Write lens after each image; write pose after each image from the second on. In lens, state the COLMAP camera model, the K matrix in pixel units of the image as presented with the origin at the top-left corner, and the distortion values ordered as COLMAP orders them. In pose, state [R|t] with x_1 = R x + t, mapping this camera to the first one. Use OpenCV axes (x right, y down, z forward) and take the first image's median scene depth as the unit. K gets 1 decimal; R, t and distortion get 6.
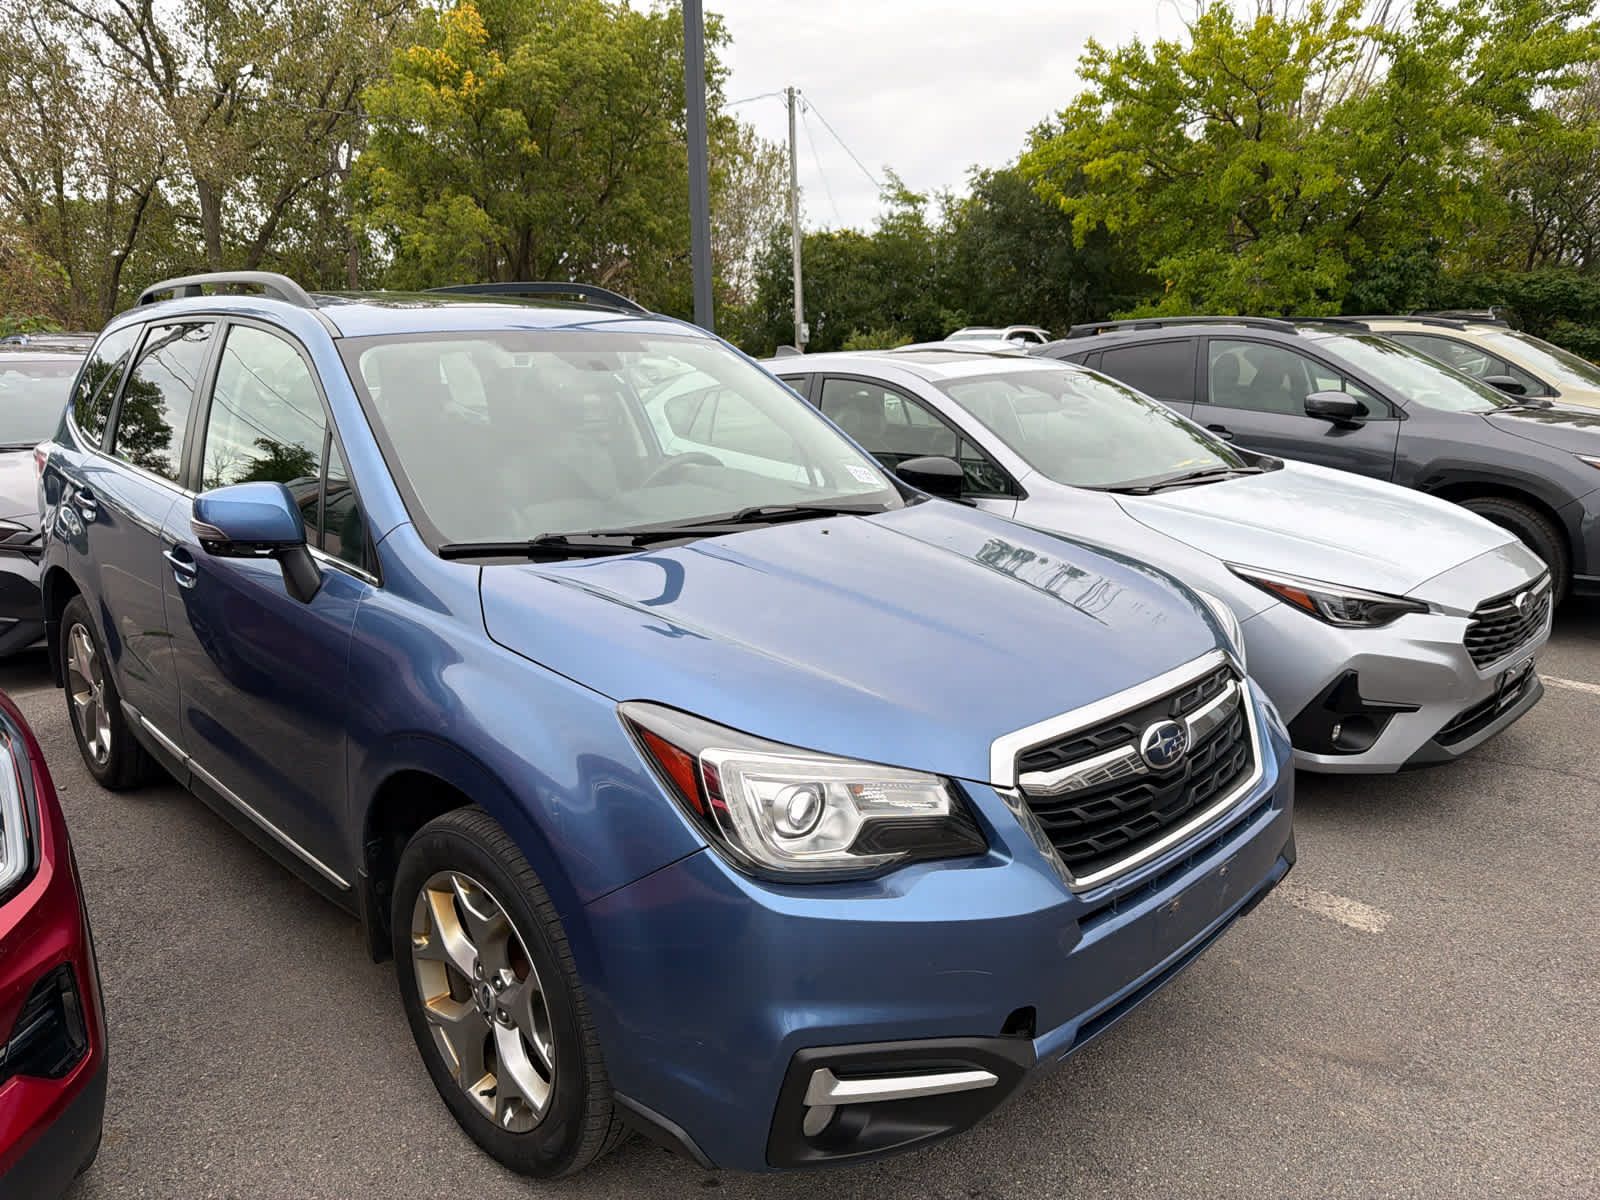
lens RADIAL K [[1133.9, 0, 789.1], [0, 1133.9, 631.9], [0, 0, 1]] dist [0.009733, -0.016908]
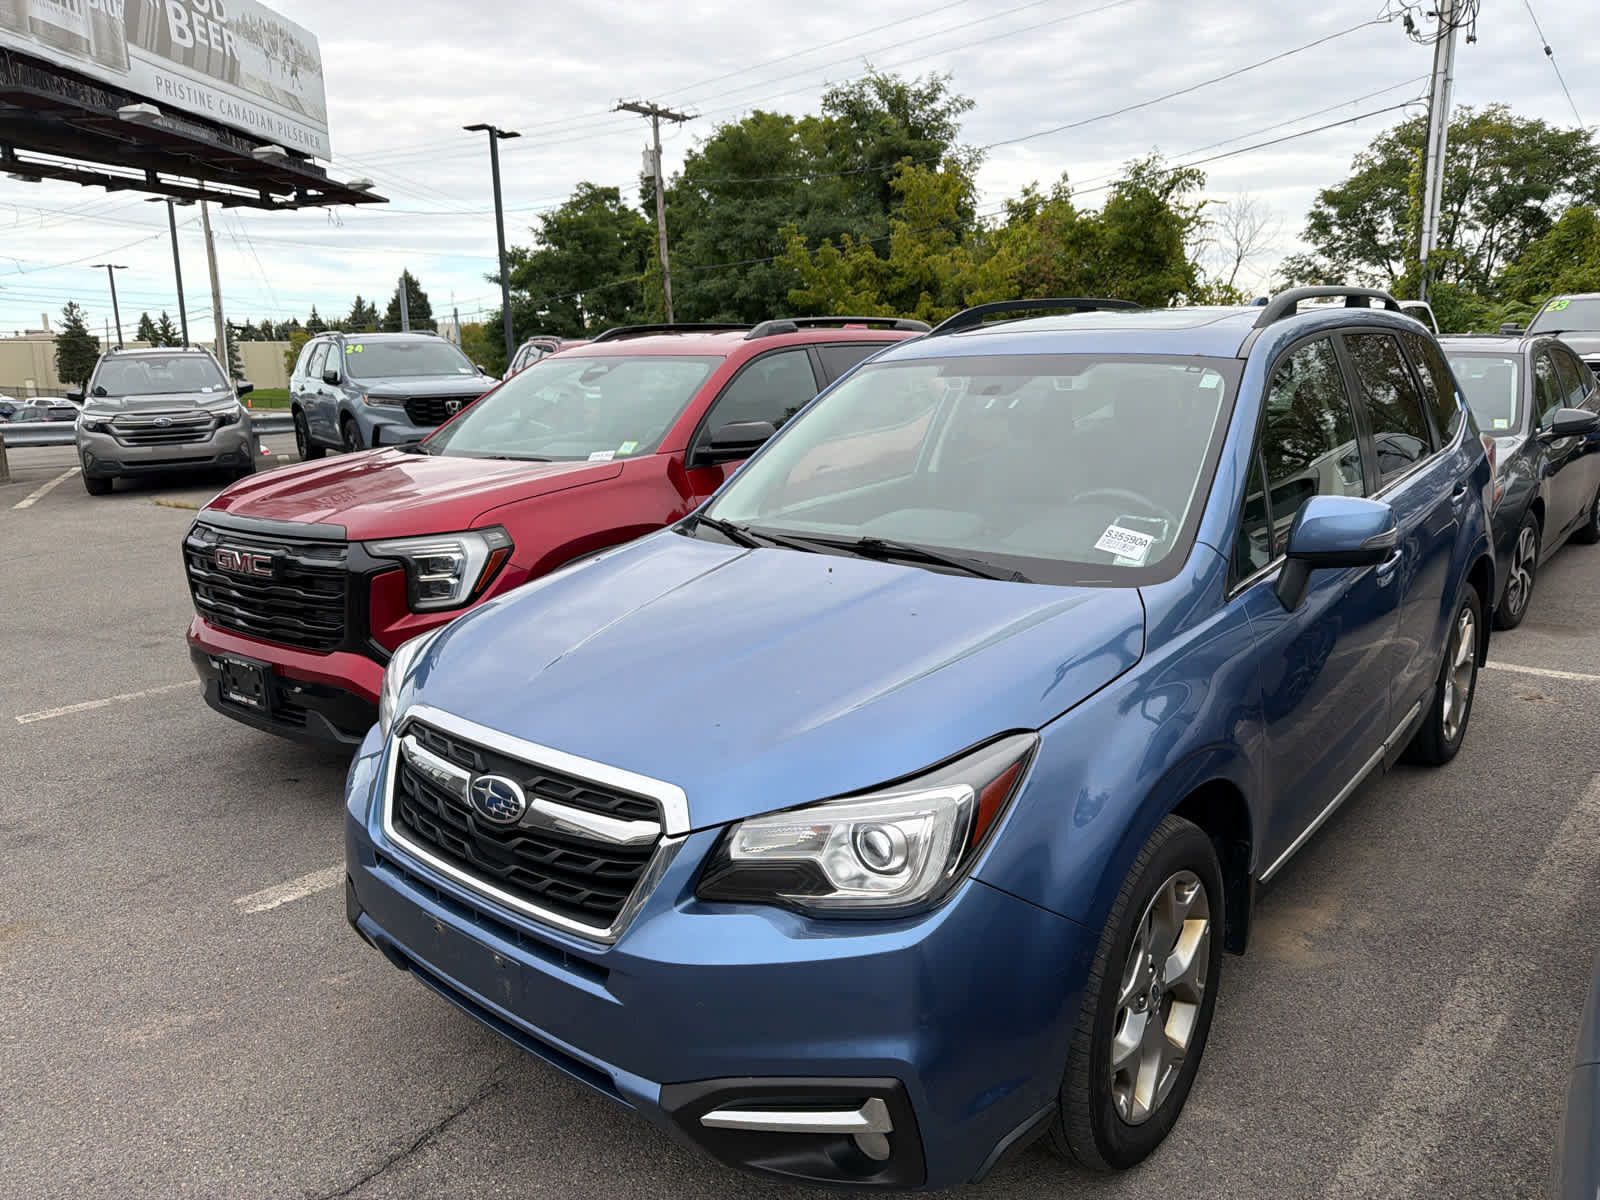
lens RADIAL K [[1126.5, 0, 811.1], [0, 1126.5, 611.5], [0, 0, 1]] dist [0.016931, -0.026126]
pose [[0.083951, 0.238112, -0.967603, 0.631389], [-0.218846, 0.951729, 0.215218, -0.166434], [0.972141, 0.193689, 0.132008, 0.540371]]
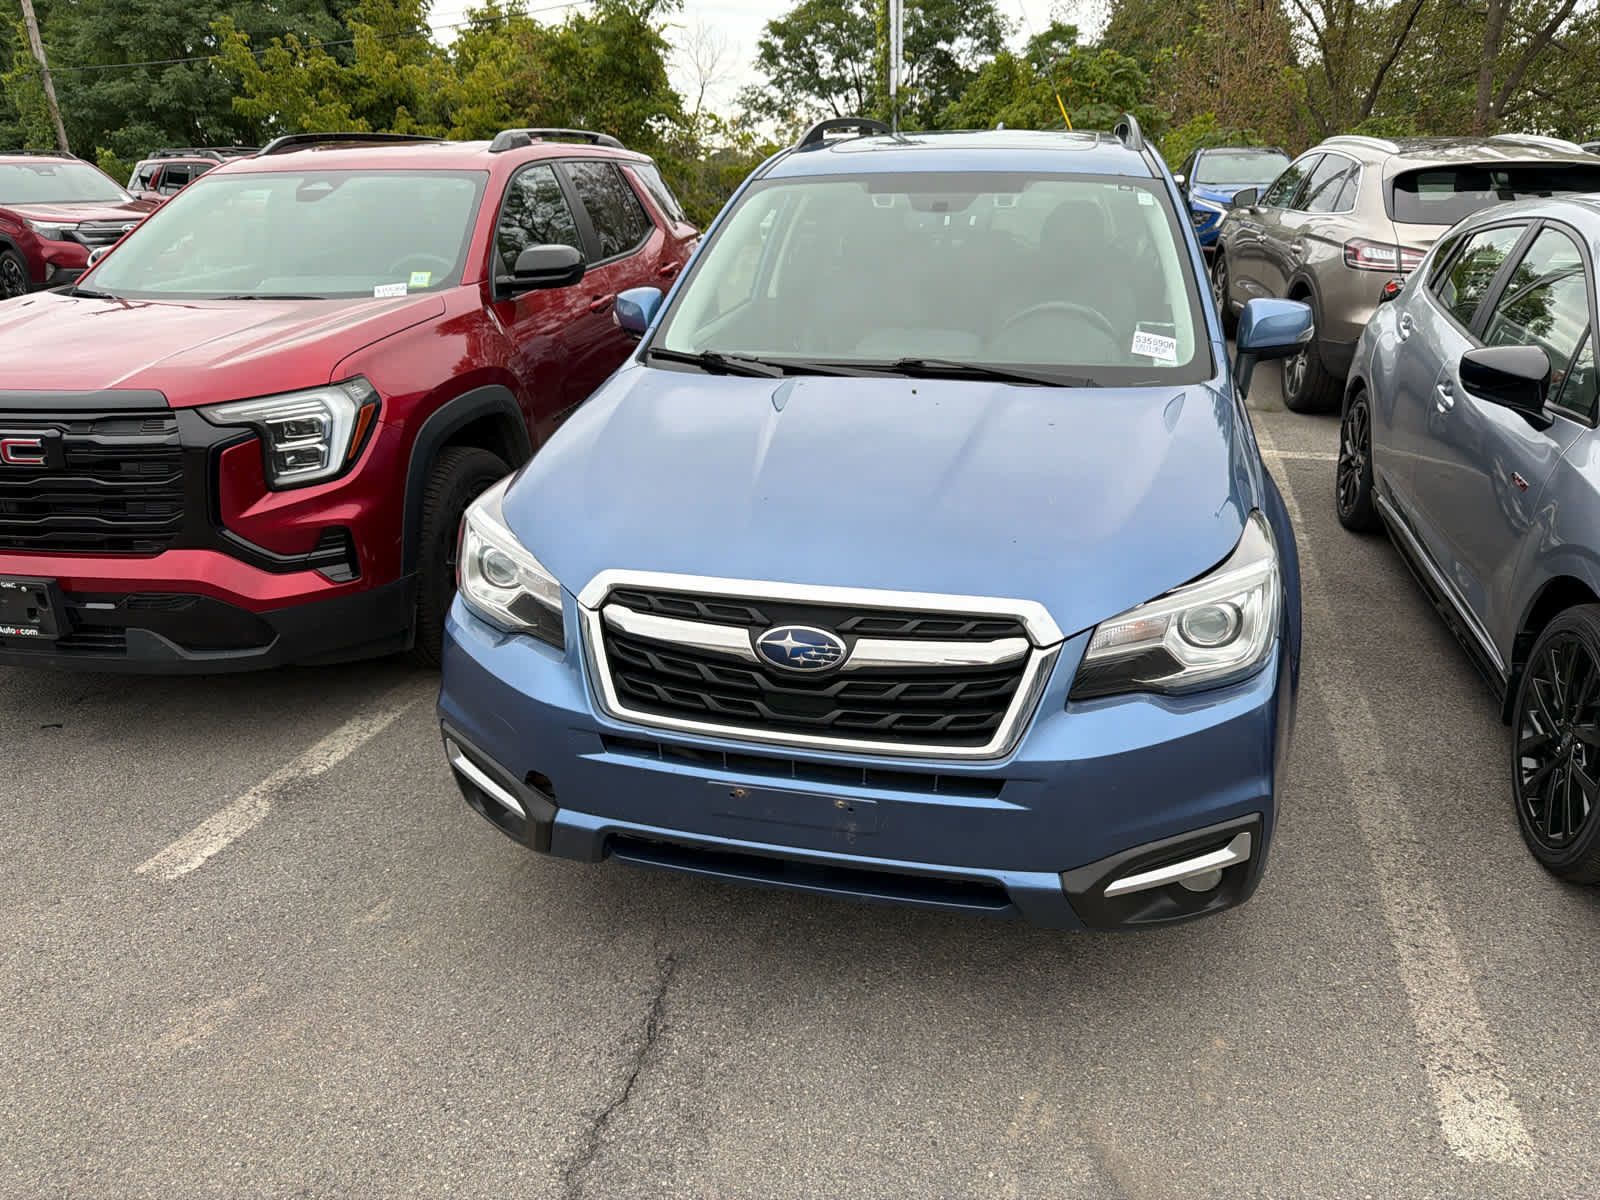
lens RADIAL K [[1126.5, 0, 808.4], [0, 1126.5, 598.3], [0, 0, 1]] dist [0.016931, -0.026126]
pose [[0.524694, 0.312539, -0.791843, 0.526428], [-0.203611, 0.949244, 0.239747, -0.084414], [0.826582, 0.035434, 0.561699, 0.227465]]
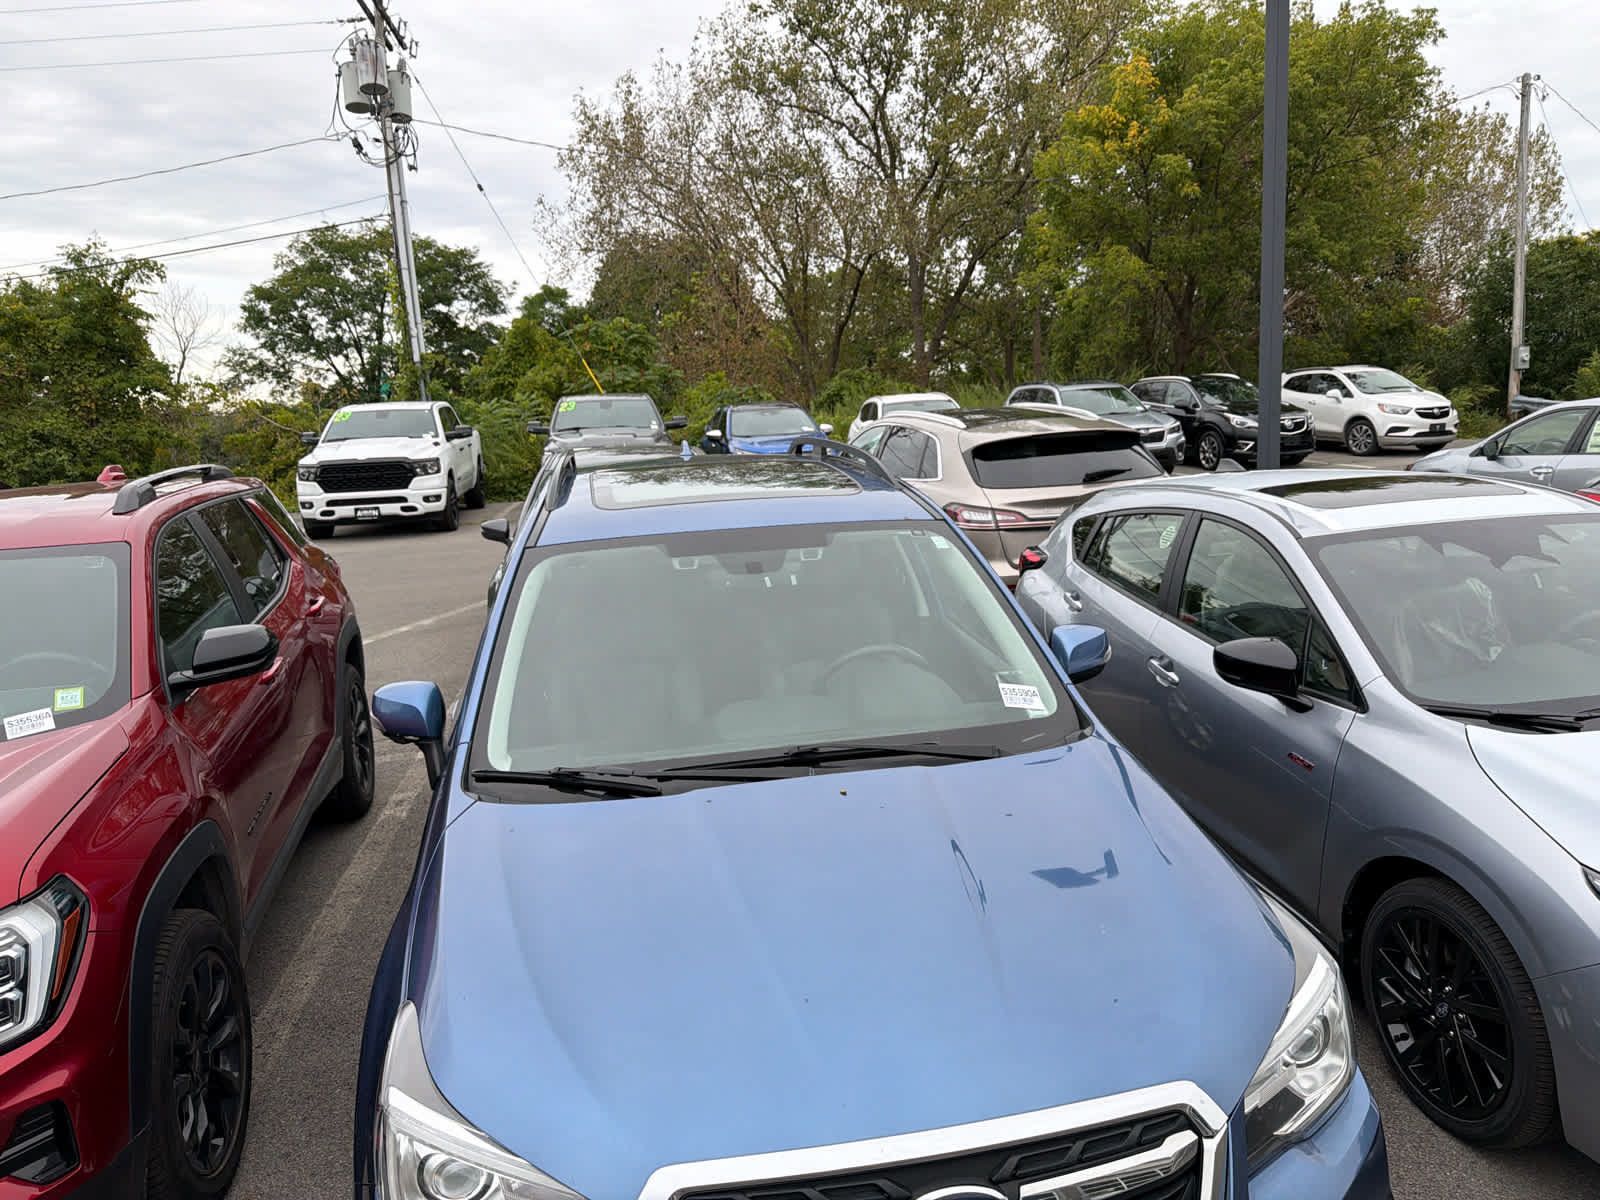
lens RADIAL K [[1126.5, 0, 797.4], [0, 1126.5, 601.8], [0, 0, 1]] dist [0.016931, -0.026126]
pose [[0.824837, 0.076270, -0.560203, 0.311856], [-0.098229, 0.995122, -0.009148, -0.146164], [0.556773, 0.062574, 0.828305, 0.136493]]
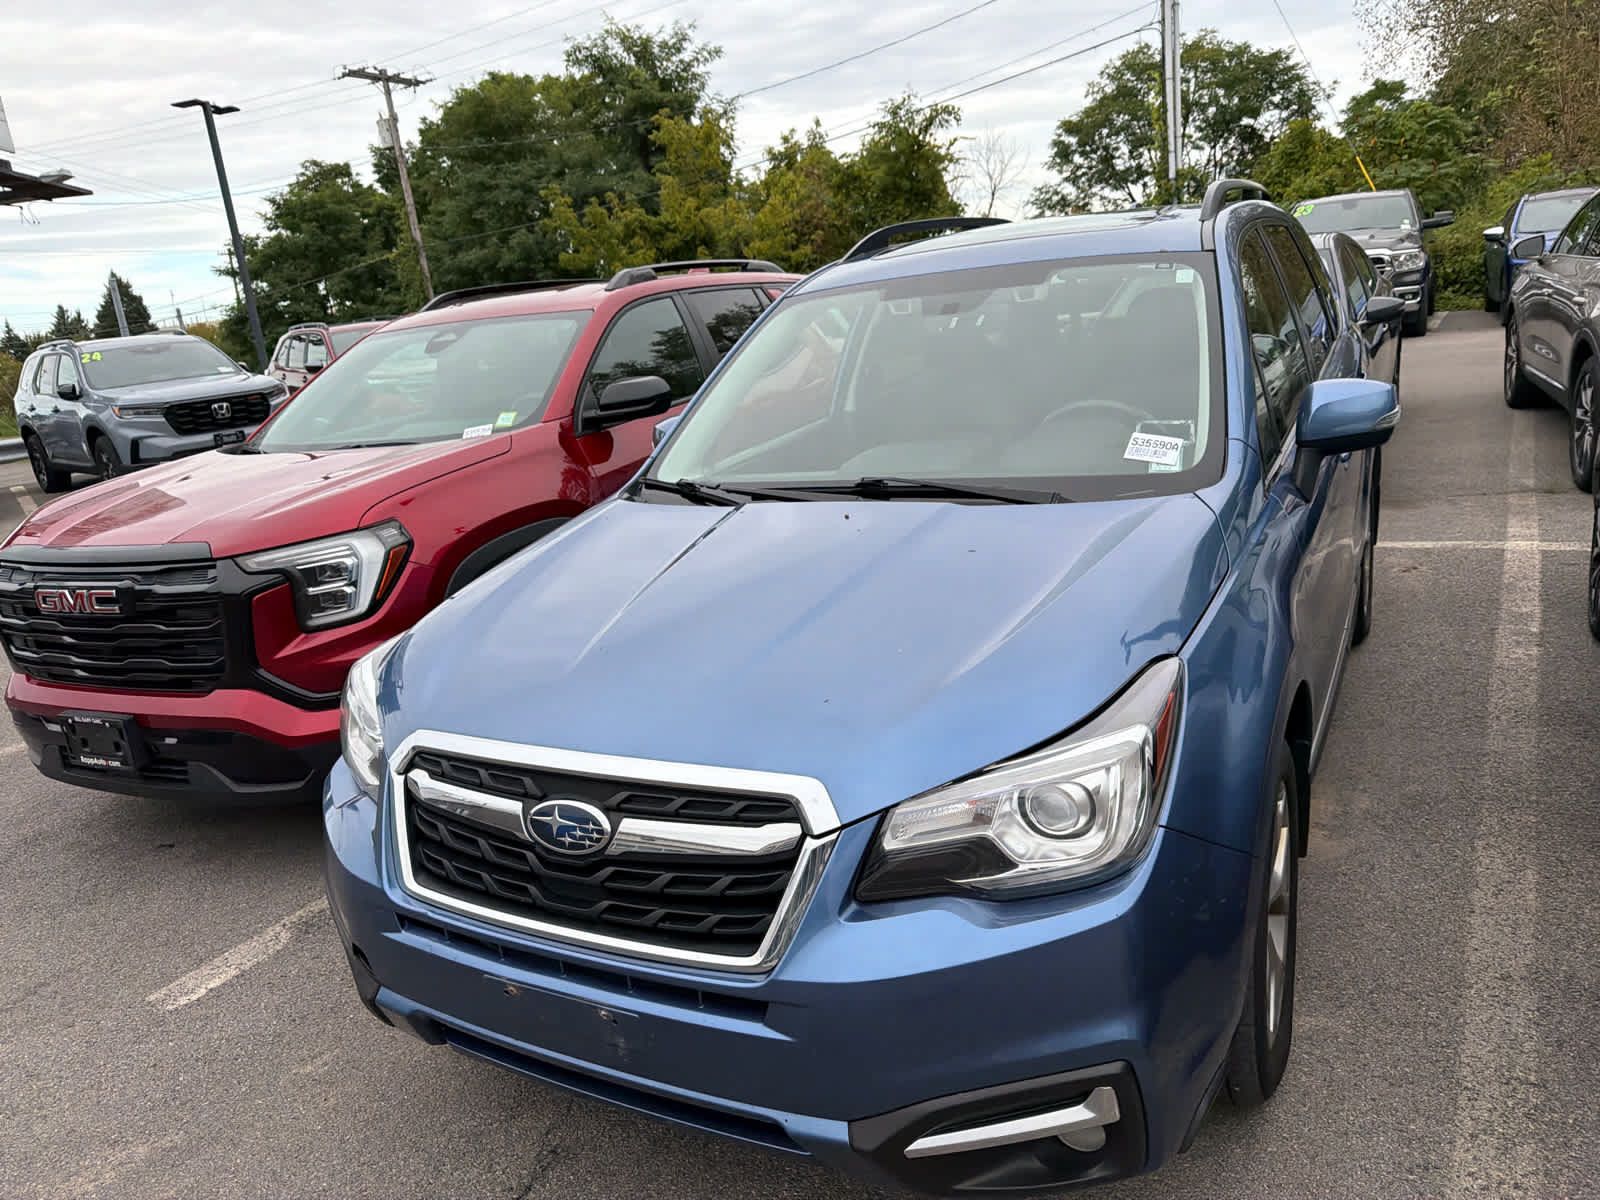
lens RADIAL K [[1126.5, 0, 814.3], [0, 1126.5, 608.6], [0, 0, 1]] dist [0.016931, -0.026126]
pose [[0.286337, 0.242548, -0.926920, 0.550860], [-0.130042, 0.968314, 0.213208, -0.129235], [0.949263, 0.059489, 0.308805, 0.441318]]
